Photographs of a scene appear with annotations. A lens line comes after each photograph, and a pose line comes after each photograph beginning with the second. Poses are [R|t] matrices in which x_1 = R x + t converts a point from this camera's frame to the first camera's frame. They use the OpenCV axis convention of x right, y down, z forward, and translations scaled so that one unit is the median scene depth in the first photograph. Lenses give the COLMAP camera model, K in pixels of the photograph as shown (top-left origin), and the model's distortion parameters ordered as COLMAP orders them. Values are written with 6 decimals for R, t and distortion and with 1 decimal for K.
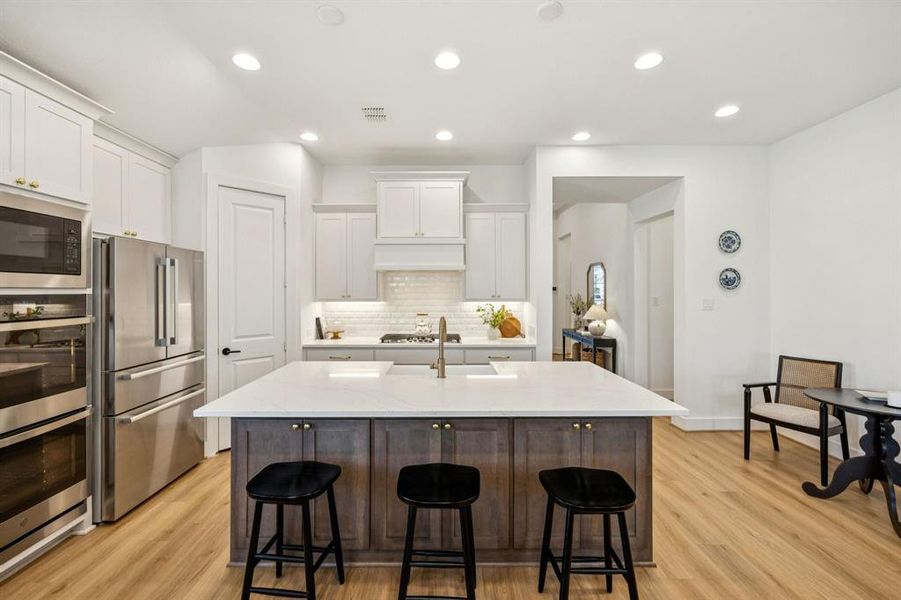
lens RADIAL K [[386.8, 0, 445.7], [0, 386.8, 292.5], [0, 0, 1]] dist [-0.002173, 0.000819]
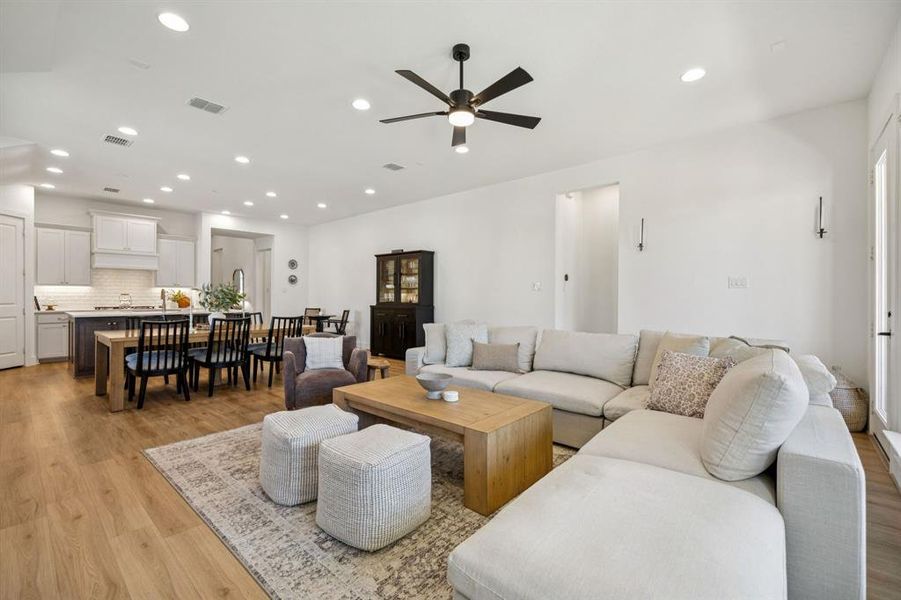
lens RADIAL K [[379.0, 0, 450.4], [0, 379.0, 296.9], [0, 0, 1]] dist [-0.005171, 0.000074]
pose [[0.652143, 0.000194, 0.758096, -0.428420], [0.000362, 1.000000, -0.000568, 0.077051], [-0.758096, 0.000645, 0.652143, -1.312080]]
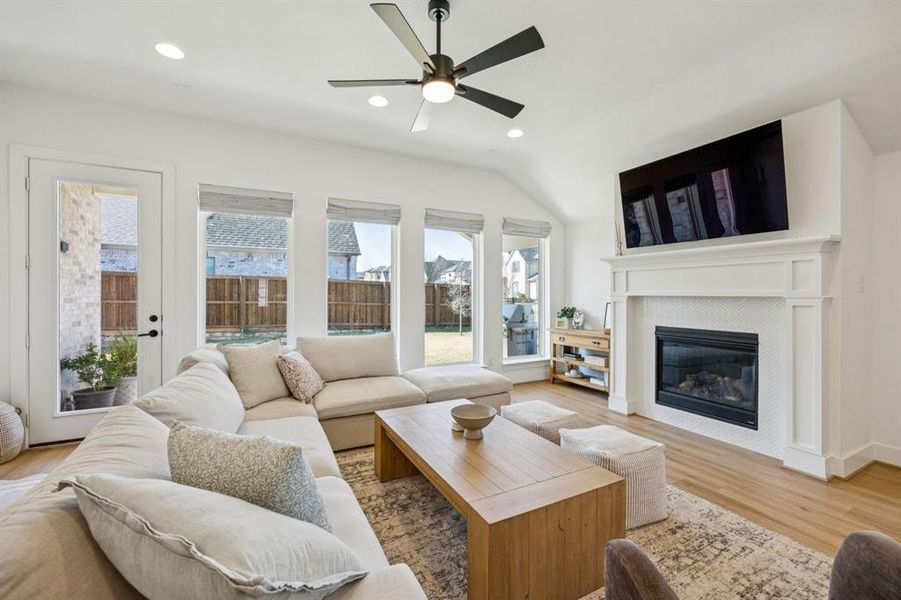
lens RADIAL K [[379.0, 0, 450.9], [0, 379.0, 294.2], [0, 0, 1]] dist [-0.005171, 0.000074]
pose [[-0.886107, -0.003379, -0.463469, 0.343121], [-0.004817, 0.999987, 0.001919, 0.041502], [0.463456, 0.003933, -0.886111, -0.392516]]
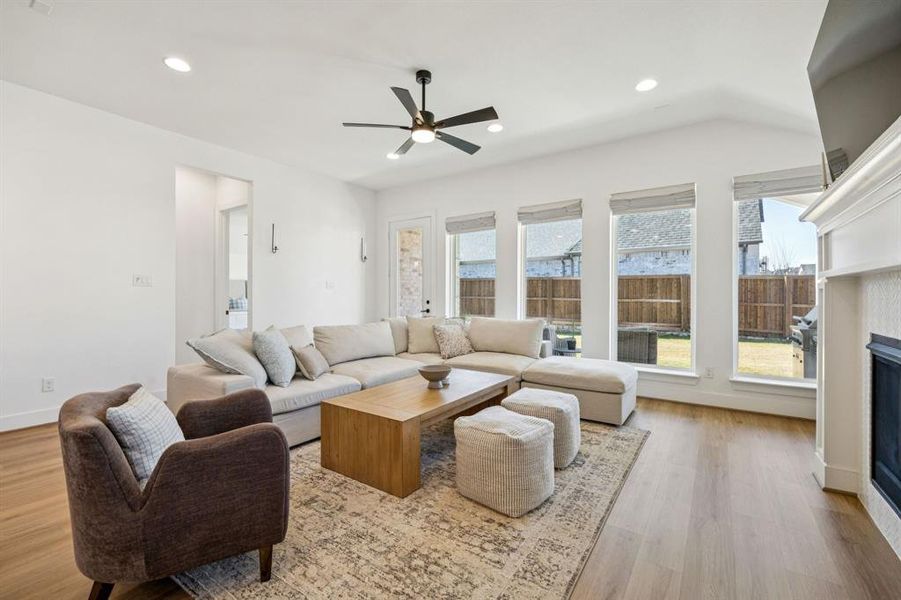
lens RADIAL K [[386.8, 0, 448.1], [0, 386.8, 298.1], [0, 0, 1]] dist [-0.002173, 0.000819]
pose [[-0.820489, -0.006783, 0.571623, -0.387078], [-0.001001, 0.999945, 0.010429, 0.069940], [-0.571662, 0.007985, -0.820450, -0.270551]]
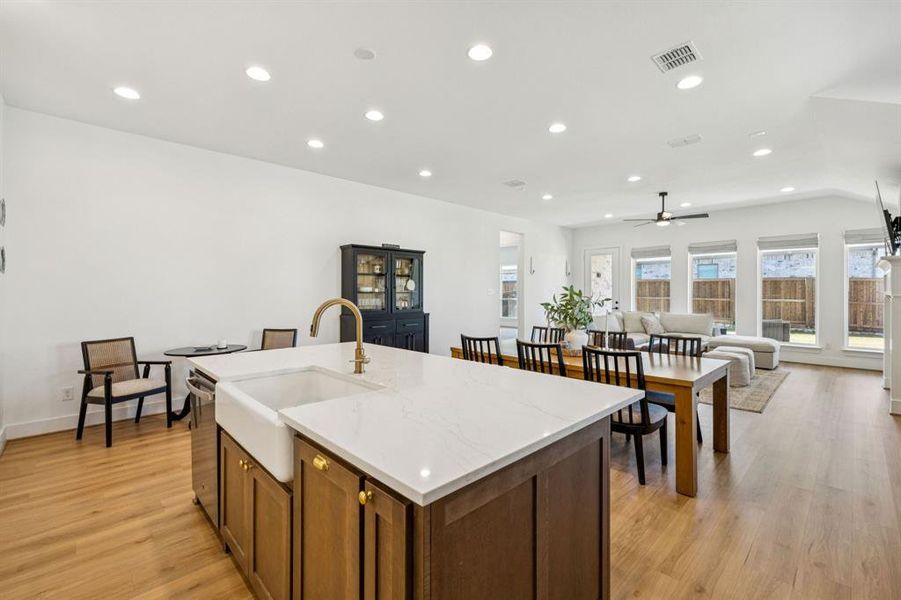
lens RADIAL K [[386.8, 0, 450.6], [0, 386.8, 293.8], [0, 0, 1]] dist [-0.002173, 0.000819]
pose [[-0.692651, -0.005324, 0.721254, -0.444218], [0.000412, 0.999970, 0.007776, 0.030511], [-0.721273, 0.005683, -0.692628, 0.869633]]
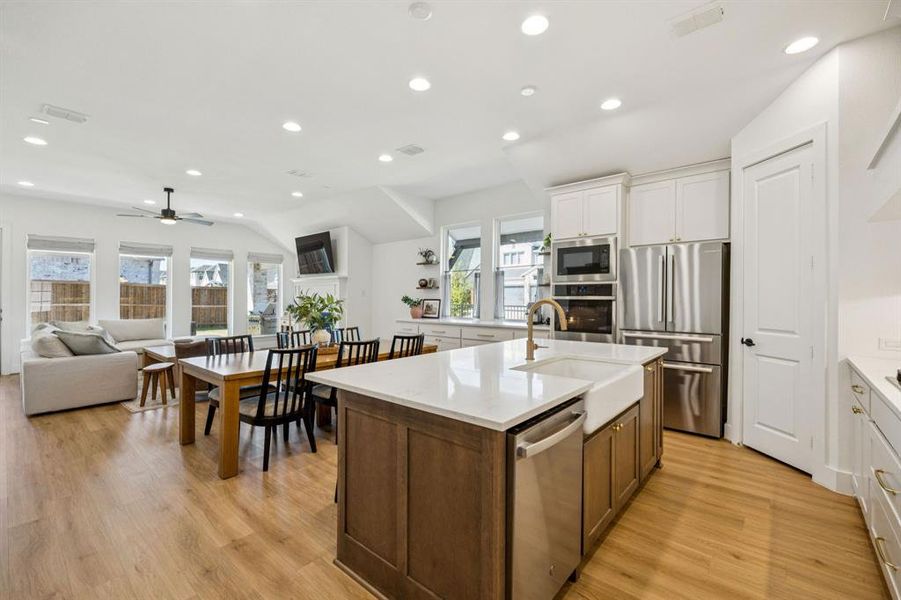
lens RADIAL K [[386.8, 0, 450.1], [0, 386.8, 295.7], [0, 0, 1]] dist [-0.002173, 0.000819]
pose [[-0.653296, -0.003484, -0.757094, 0.525885], [-0.002652, 0.999994, -0.002313, 0.037400], [0.757098, 0.000497, -0.653301, 0.916202]]
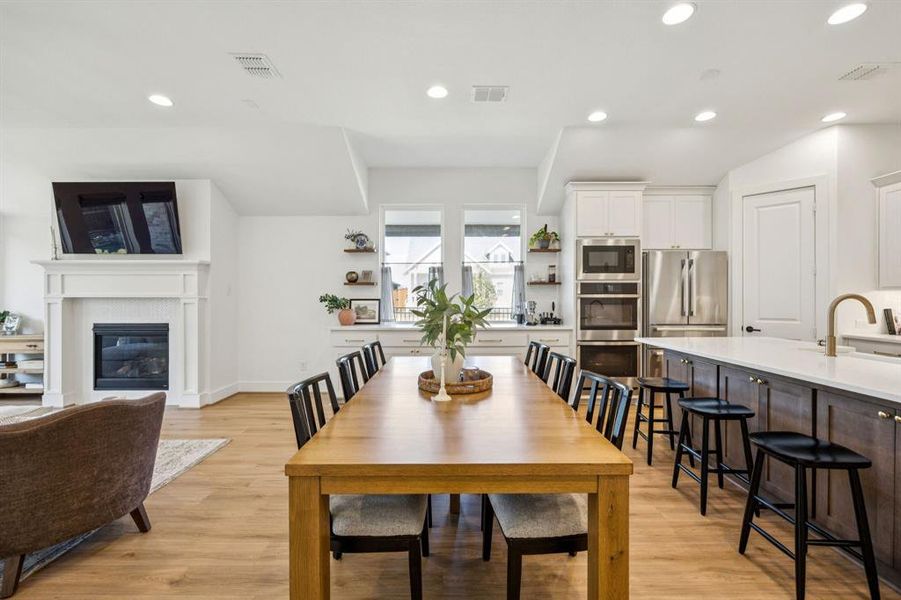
lens RADIAL K [[379.0, 0, 450.1], [0, 379.0, 295.8], [0, 0, 1]] dist [-0.005171, 0.000074]
pose [[0.003394, -0.004225, -0.999985, 0.545618], [-0.000406, 0.999991, -0.004226, 0.044079], [0.999994, 0.000420, 0.003392, 0.034680]]
